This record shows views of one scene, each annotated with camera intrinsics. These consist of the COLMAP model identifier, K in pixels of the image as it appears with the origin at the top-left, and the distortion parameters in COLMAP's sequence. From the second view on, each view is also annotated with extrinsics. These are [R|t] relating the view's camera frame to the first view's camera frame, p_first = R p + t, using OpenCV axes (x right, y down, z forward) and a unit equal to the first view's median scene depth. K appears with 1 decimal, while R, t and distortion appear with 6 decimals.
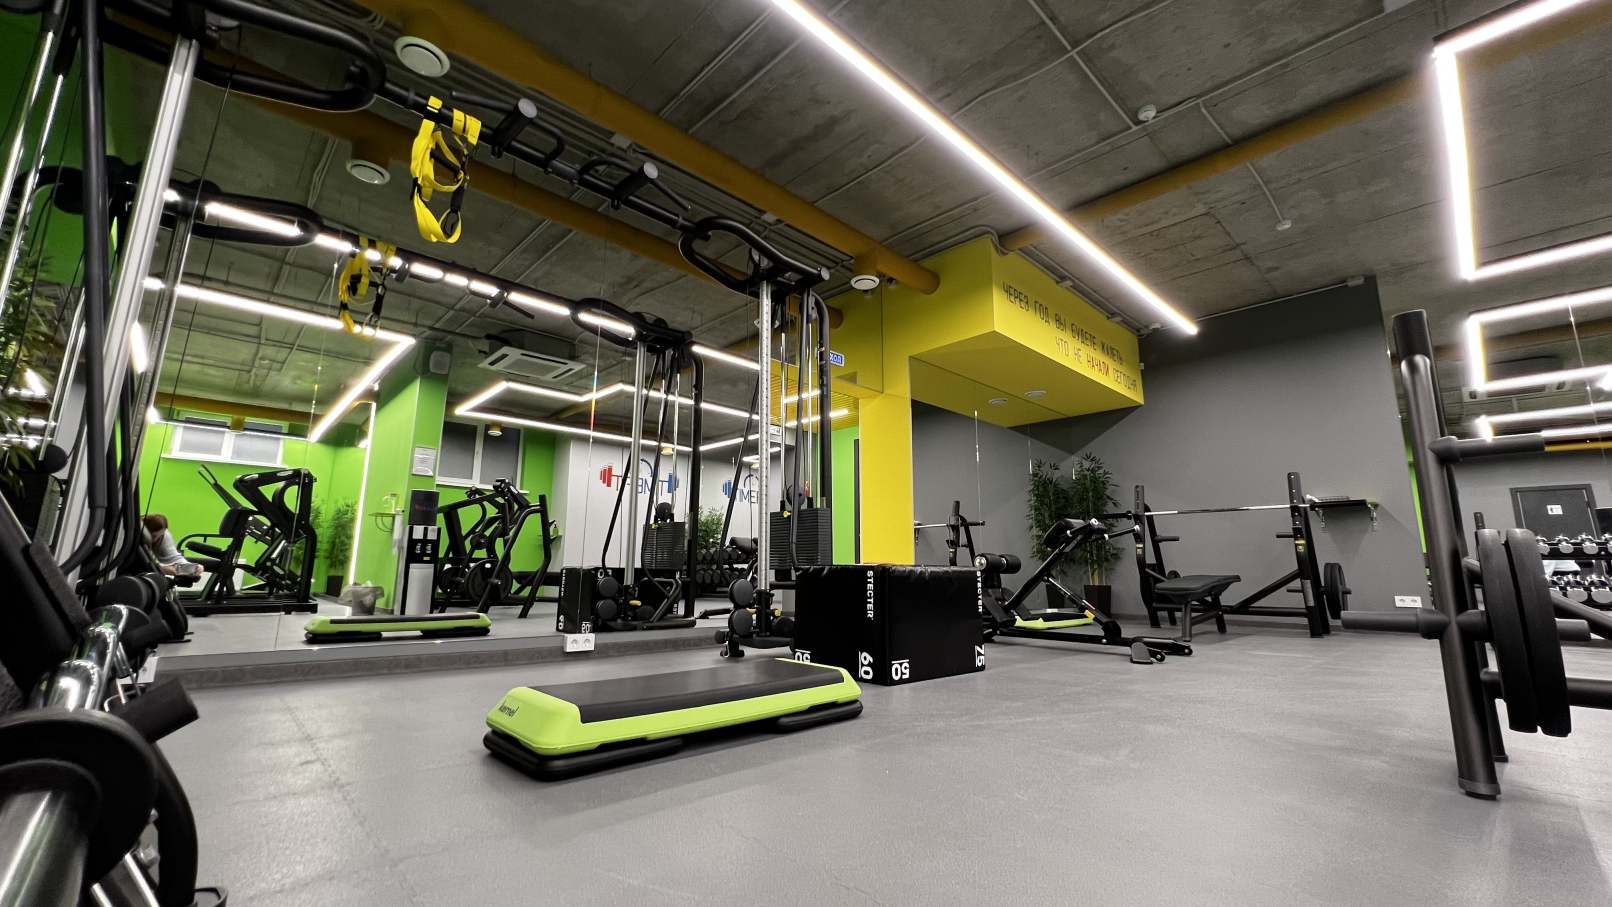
lens RADIAL K [[651.3, 0, 806.0], [0, 651.3, 453.5], [0, 0, 1]] dist [-0.000613, -0.000008]
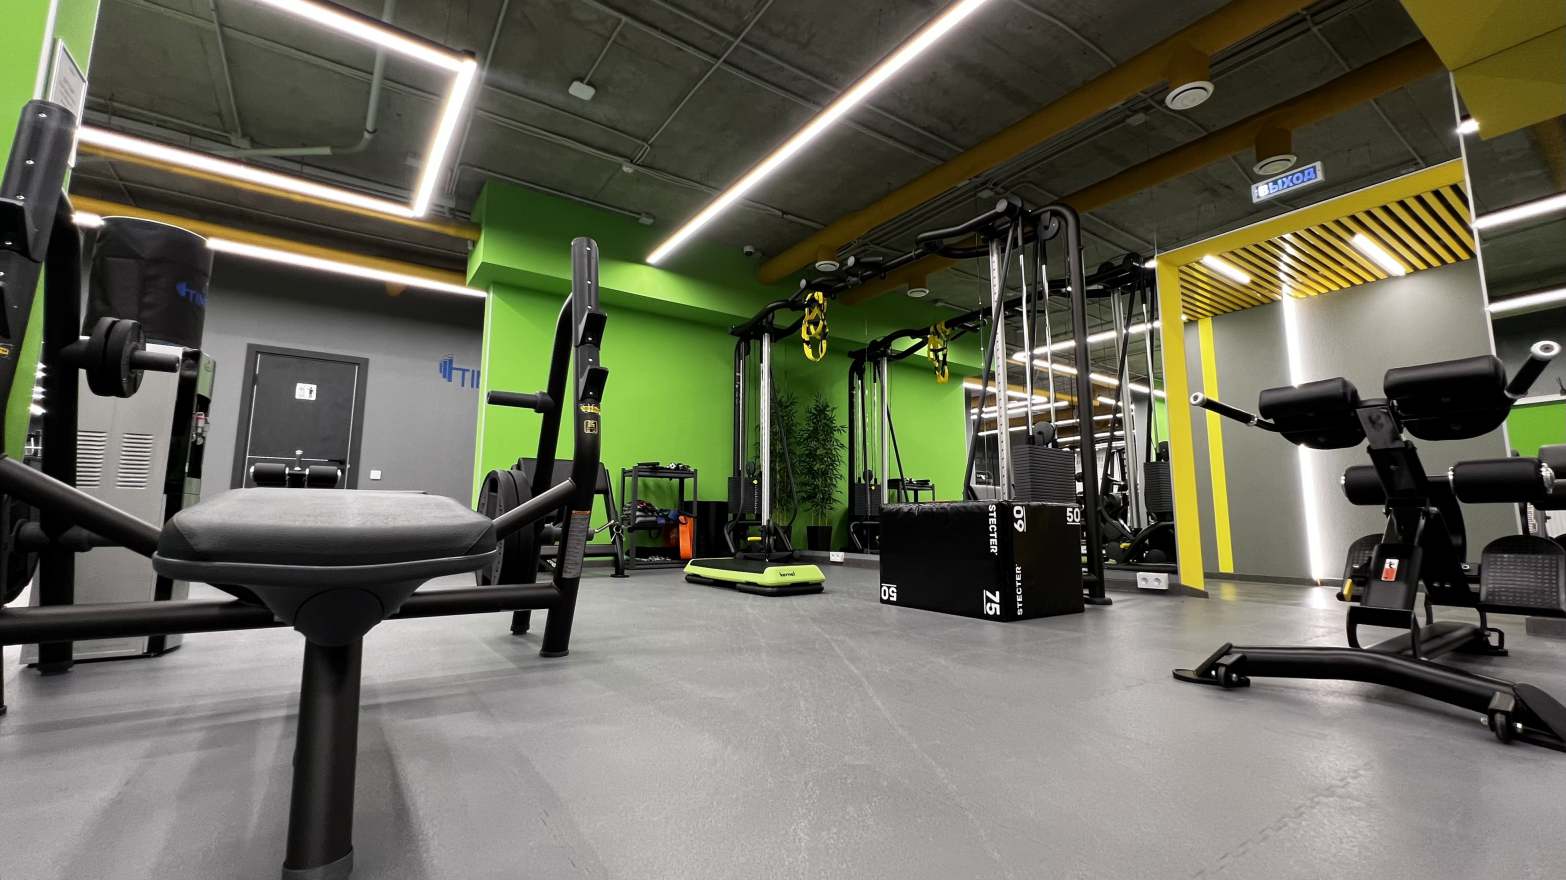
lens RADIAL K [[632.7, 0, 783.0], [0, 632.7, 440.0], [0, 0, 1]] dist [-0.000613, -0.000008]
pose [[-0.180537, -0.139760, -0.973588, 1.084516], [0.178073, 0.968850, -0.172101, 0.197924], [0.967314, -0.204441, -0.150026, 0.883203]]
